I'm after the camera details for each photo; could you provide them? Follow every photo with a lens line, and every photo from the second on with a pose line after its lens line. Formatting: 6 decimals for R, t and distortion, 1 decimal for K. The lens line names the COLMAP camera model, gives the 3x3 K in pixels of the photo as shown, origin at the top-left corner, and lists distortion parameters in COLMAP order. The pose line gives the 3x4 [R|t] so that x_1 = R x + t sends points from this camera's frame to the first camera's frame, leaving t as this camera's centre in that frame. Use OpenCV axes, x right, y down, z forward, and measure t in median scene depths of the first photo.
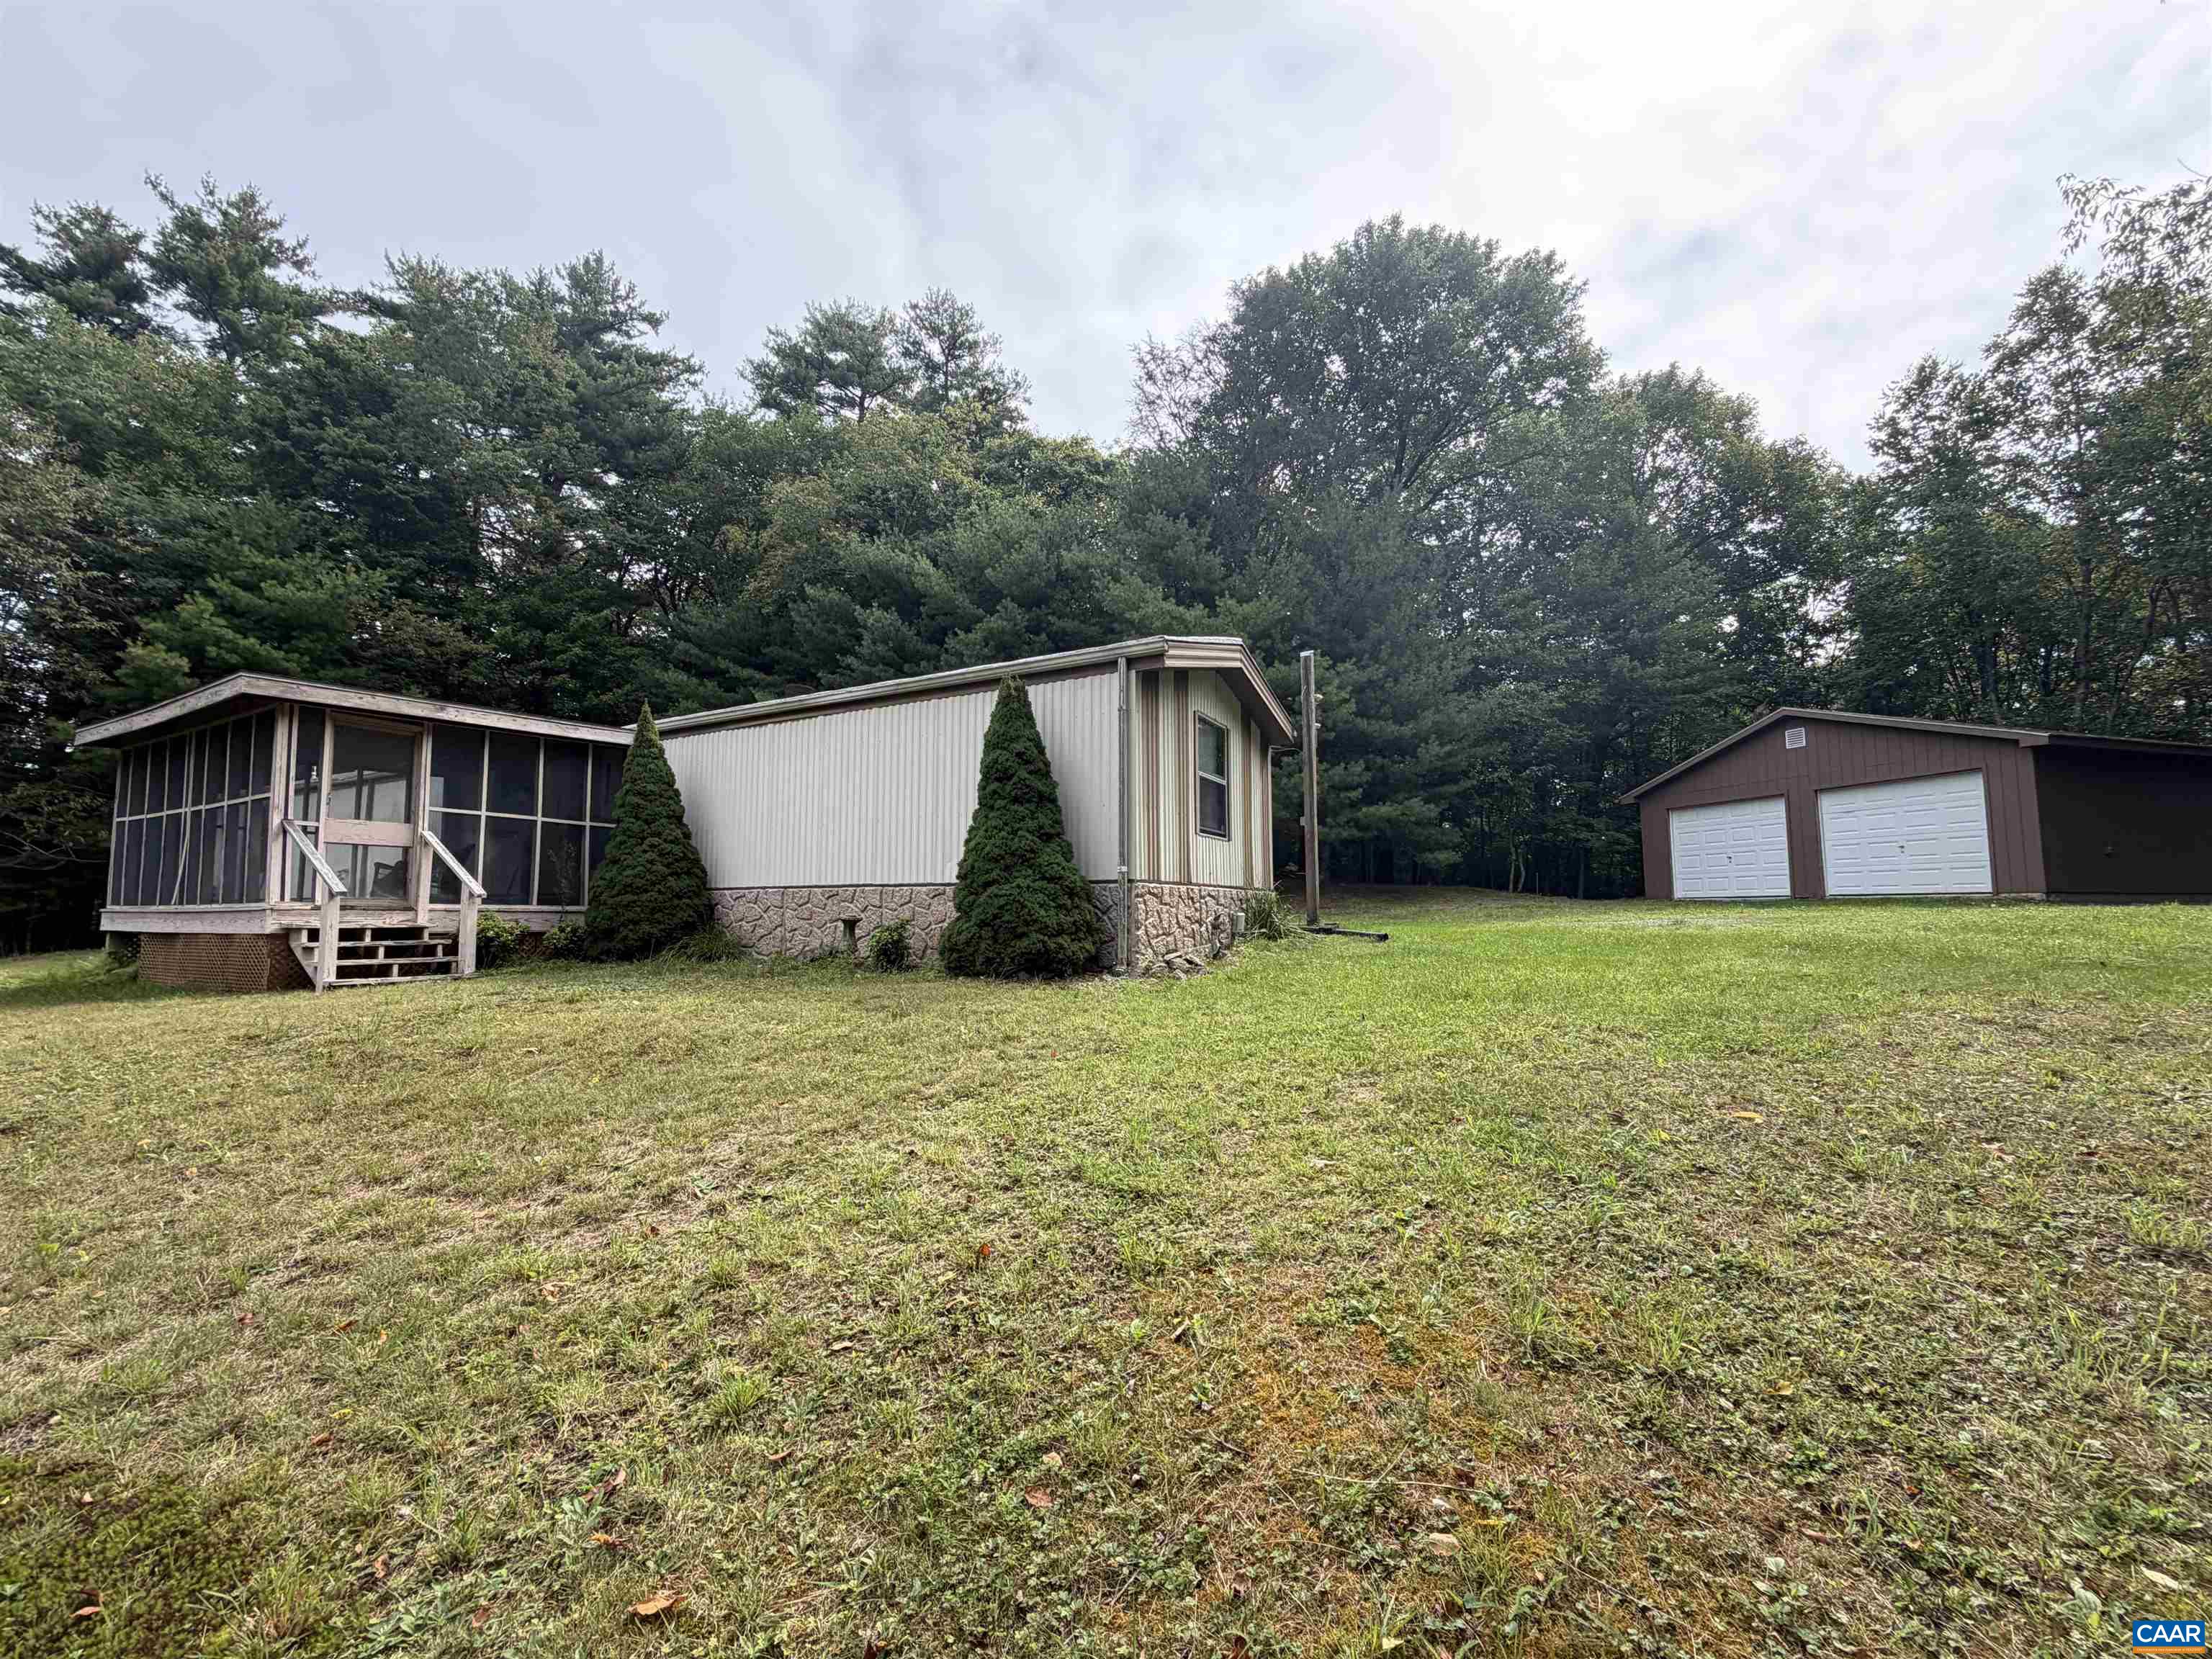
lens RADIAL K [[886.1, 0, 1089.5], [0, 886.1, 833.3], [0, 0, 1]] dist [0.000951, 0.000006]
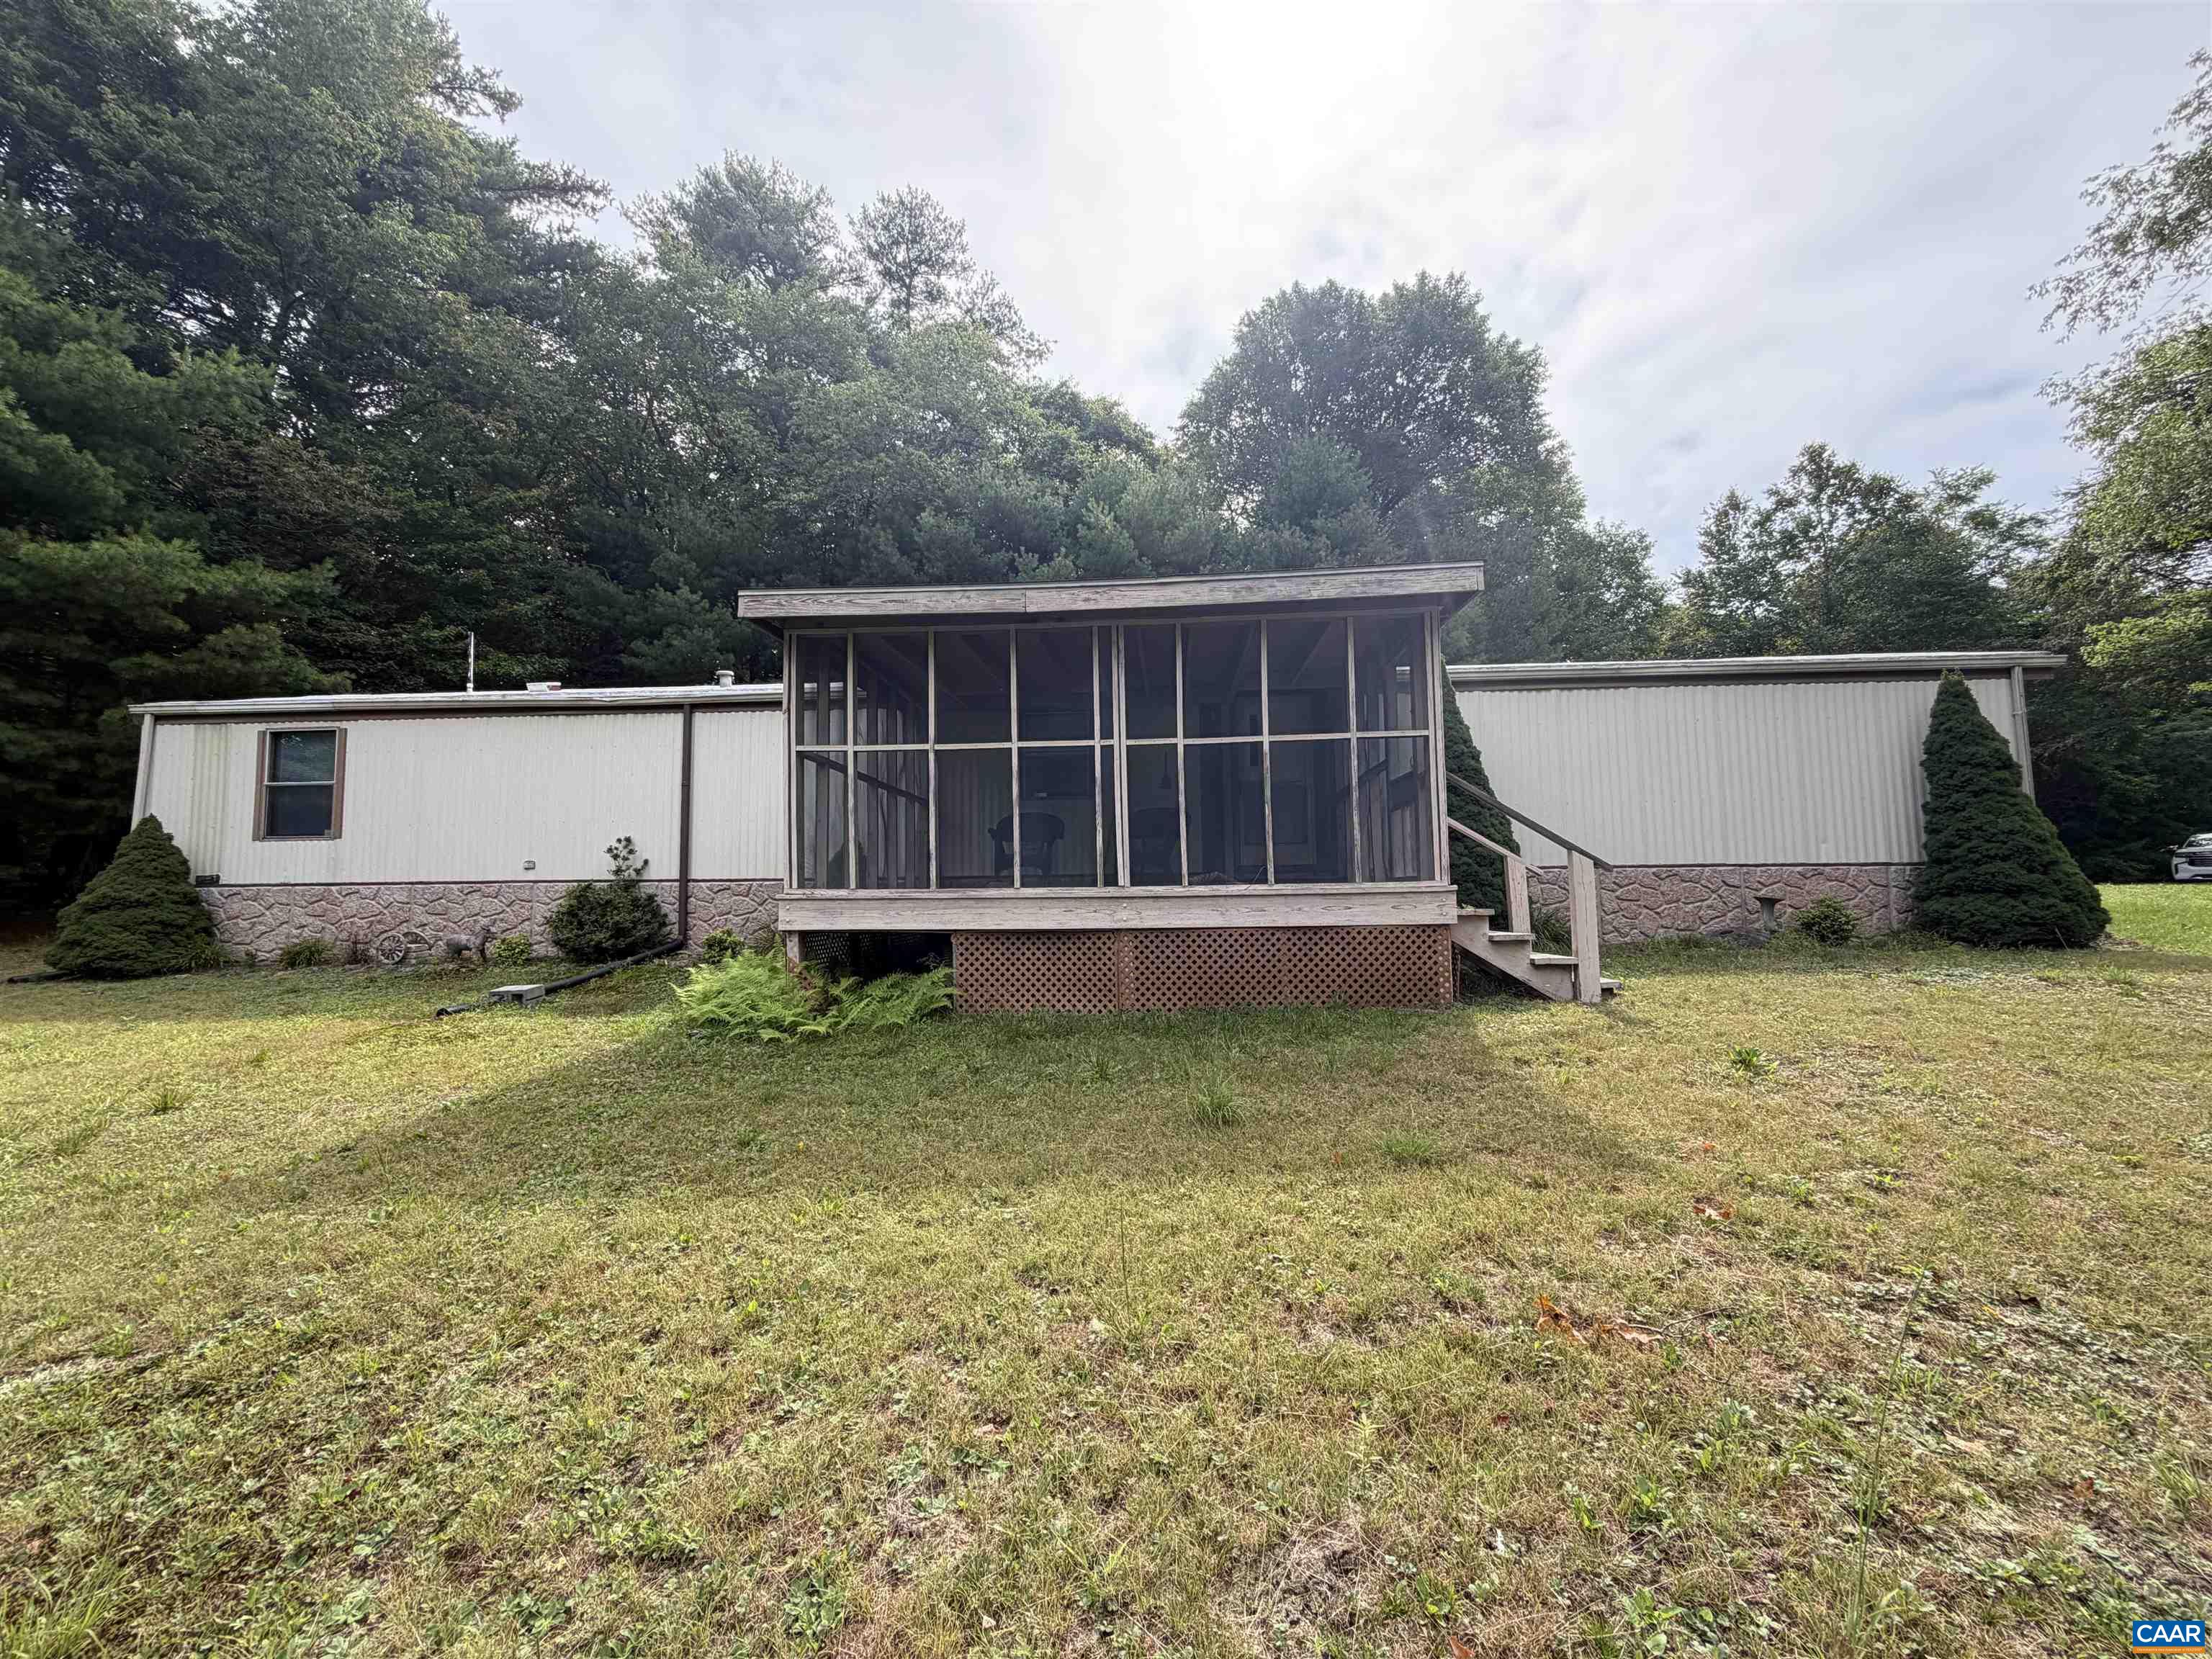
lens RADIAL K [[886.1, 0, 1089.5], [0, 886.1, 833.3], [0, 0, 1]] dist [0.000951, 0.000006]
pose [[0.897081, 0.020390, 0.441396, -1.285459], [-0.025414, 0.999662, 0.005472, 0.037363], [-0.441135, -0.016126, 0.897296, 0.409942]]
